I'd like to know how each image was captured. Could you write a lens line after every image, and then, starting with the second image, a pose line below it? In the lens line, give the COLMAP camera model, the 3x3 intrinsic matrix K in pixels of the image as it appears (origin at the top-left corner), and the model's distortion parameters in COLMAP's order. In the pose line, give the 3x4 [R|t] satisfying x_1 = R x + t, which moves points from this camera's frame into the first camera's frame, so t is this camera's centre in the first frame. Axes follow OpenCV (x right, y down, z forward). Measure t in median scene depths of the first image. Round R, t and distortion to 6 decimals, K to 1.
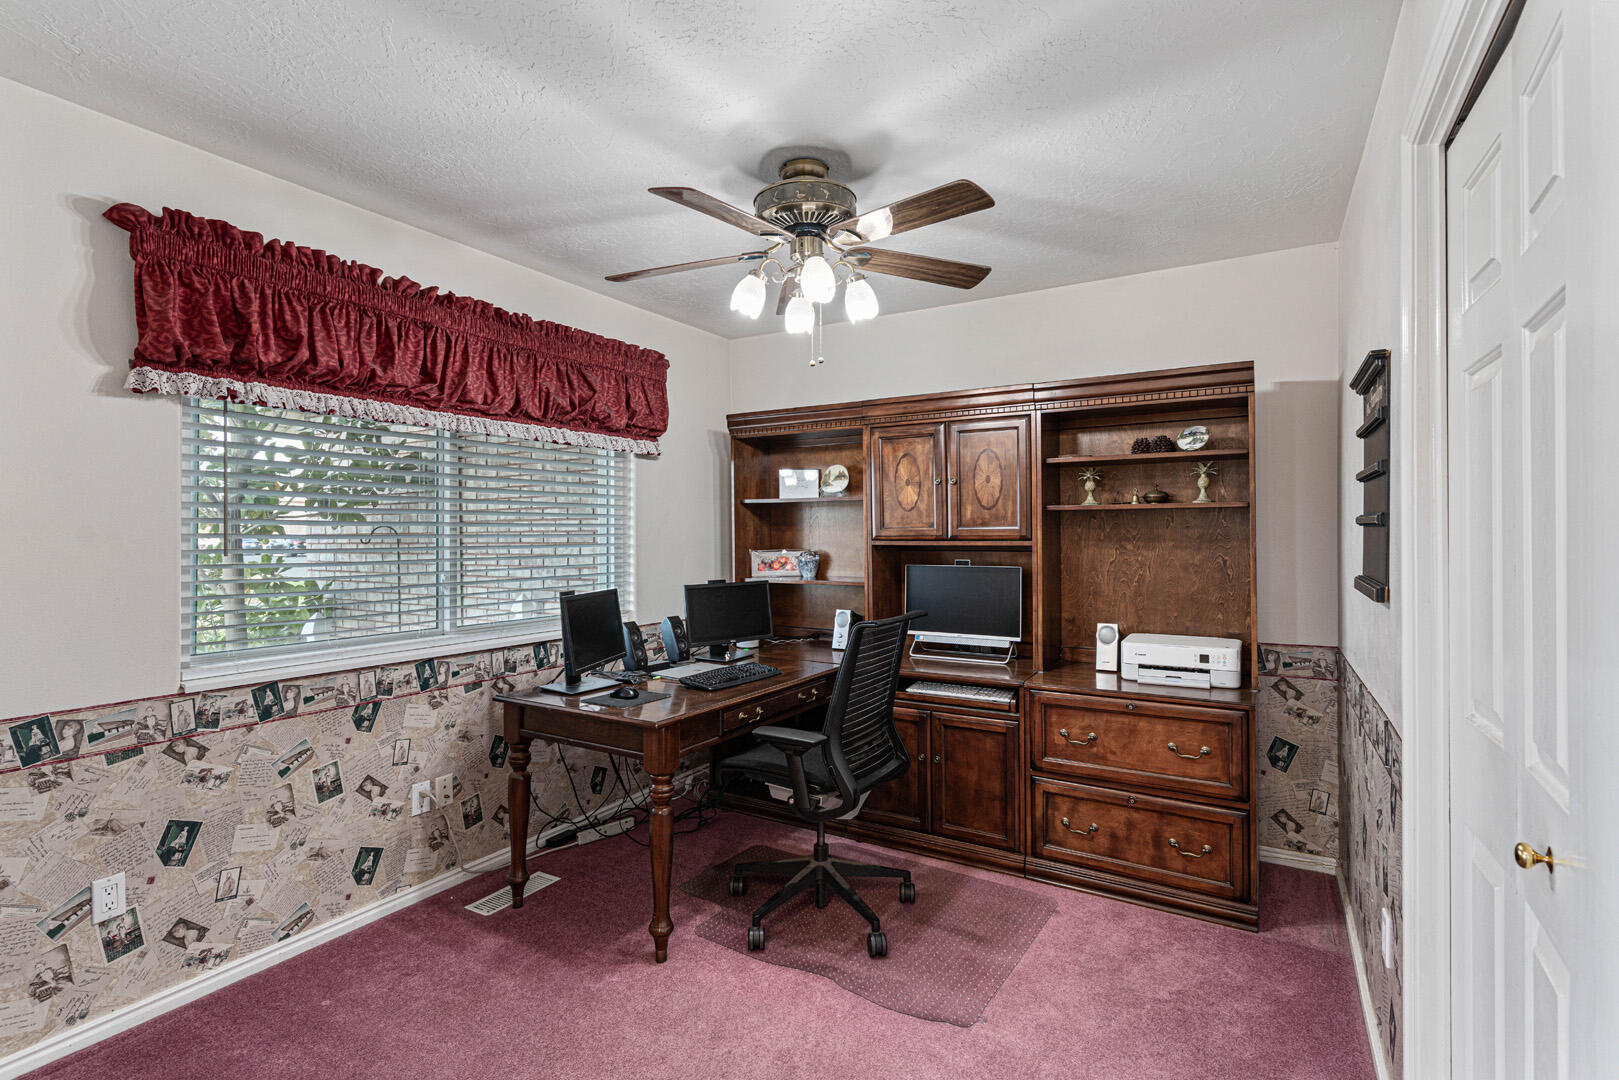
lens RADIAL K [[755.4, 0, 810.2], [0, 755.4, 534.0], [0, 0, 1]] dist [-0.001048, 0.000127]
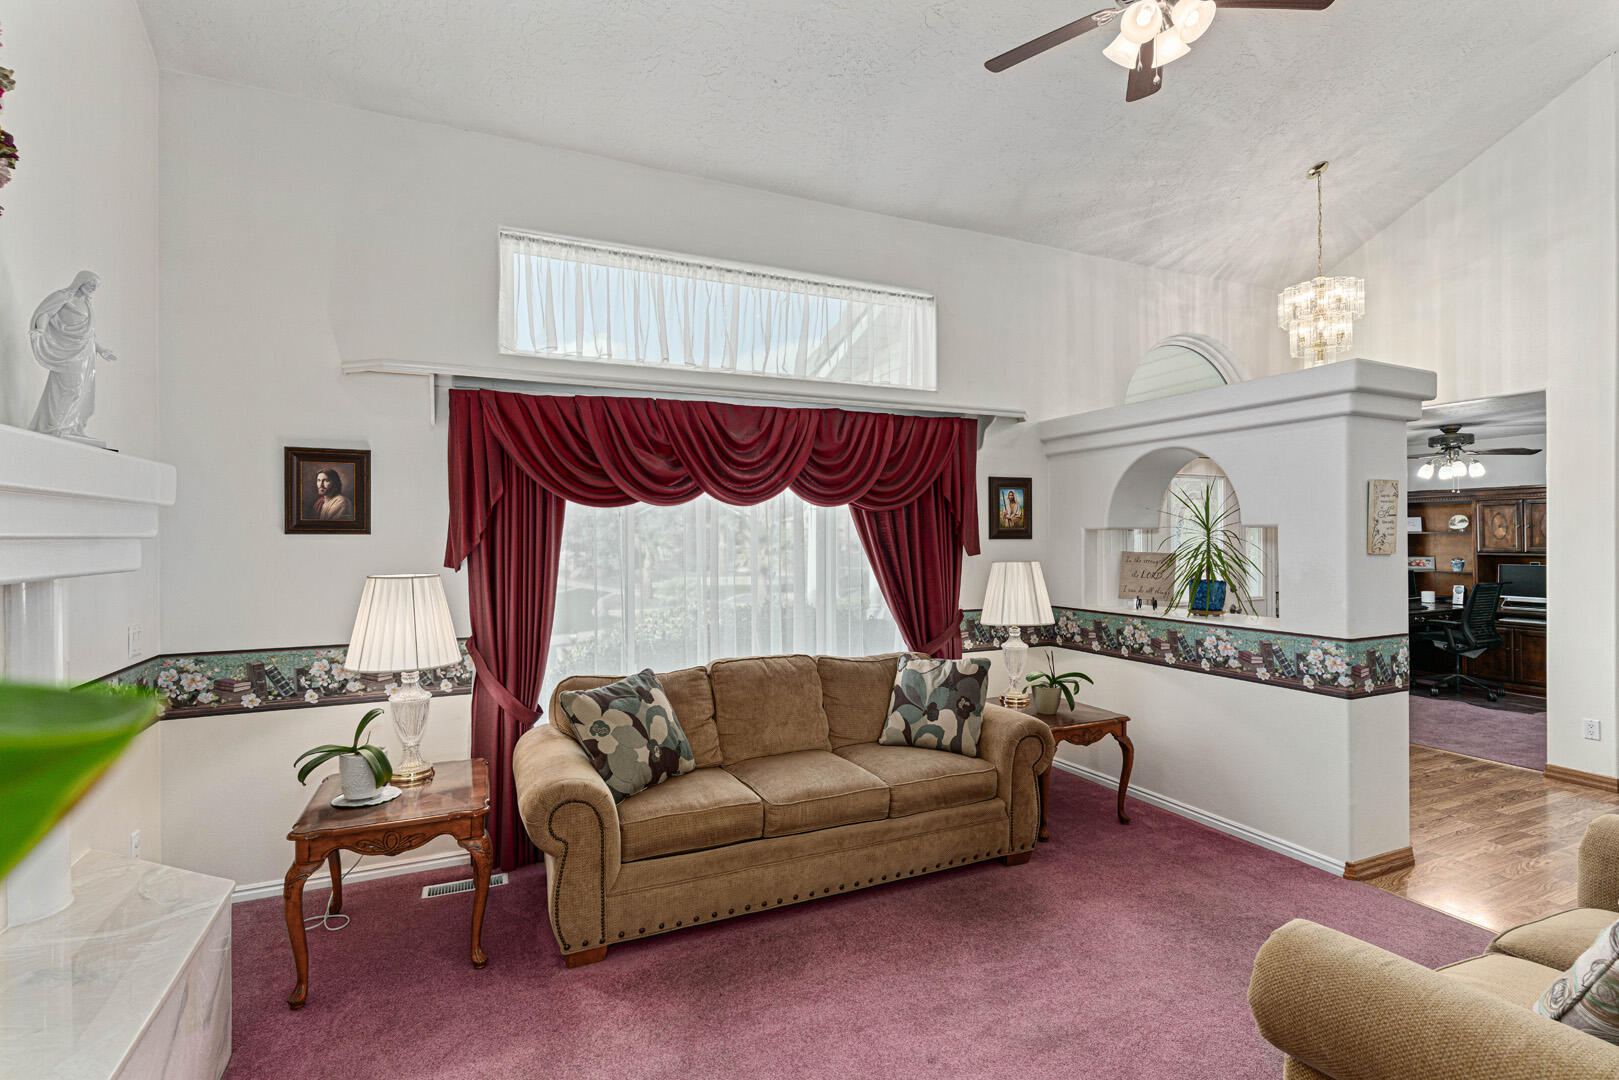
lens RADIAL K [[784.0, 0, 807.4], [0, 784.0, 530.6], [0, 0, 1]] dist [0.000259, 0.000108]
pose [[0.825949, -0.005449, -0.563718, -0.237800], [0.006059, 0.999981, -0.000789, -0.065586], [0.563712, -0.002764, 0.825967, -1.935819]]
